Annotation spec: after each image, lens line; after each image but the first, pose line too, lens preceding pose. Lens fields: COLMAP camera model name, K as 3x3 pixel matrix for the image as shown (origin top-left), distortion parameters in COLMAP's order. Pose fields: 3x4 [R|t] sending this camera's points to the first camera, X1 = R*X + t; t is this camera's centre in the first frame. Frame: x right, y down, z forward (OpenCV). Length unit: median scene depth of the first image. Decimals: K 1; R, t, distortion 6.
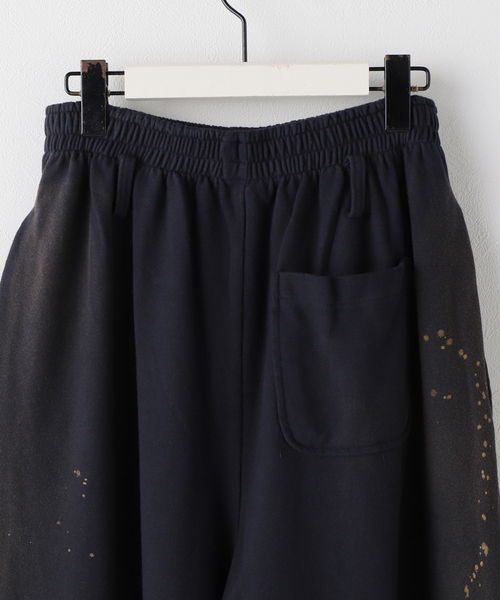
lens RADIAL K [[935.2, 0, 228.4], [0, 935.2, 287.0], [0, 0, 1]] dist [-0.003985, 0.000000]
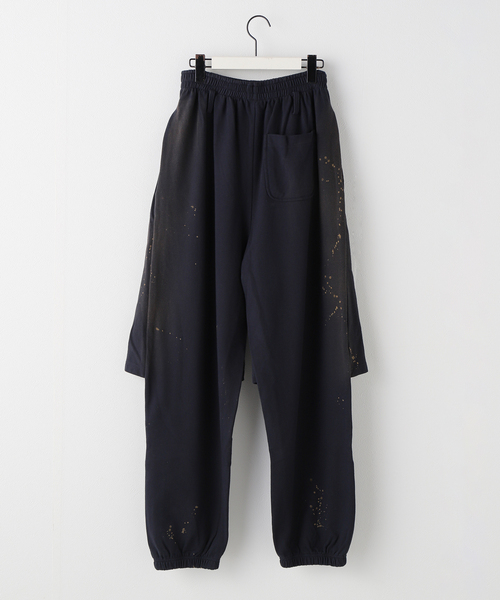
lens RADIAL K [[935.2, 0, 230.4], [0, 935.2, 302.7], [0, 0, 1]] dist [-0.003985, 0.000000]
pose [[0.999579, 0.015079, 0.024771, -0.113608], [-0.016253, 0.998722, 0.047865, 0.346473], [-0.024018, -0.048248, 0.998547, -1.750031]]
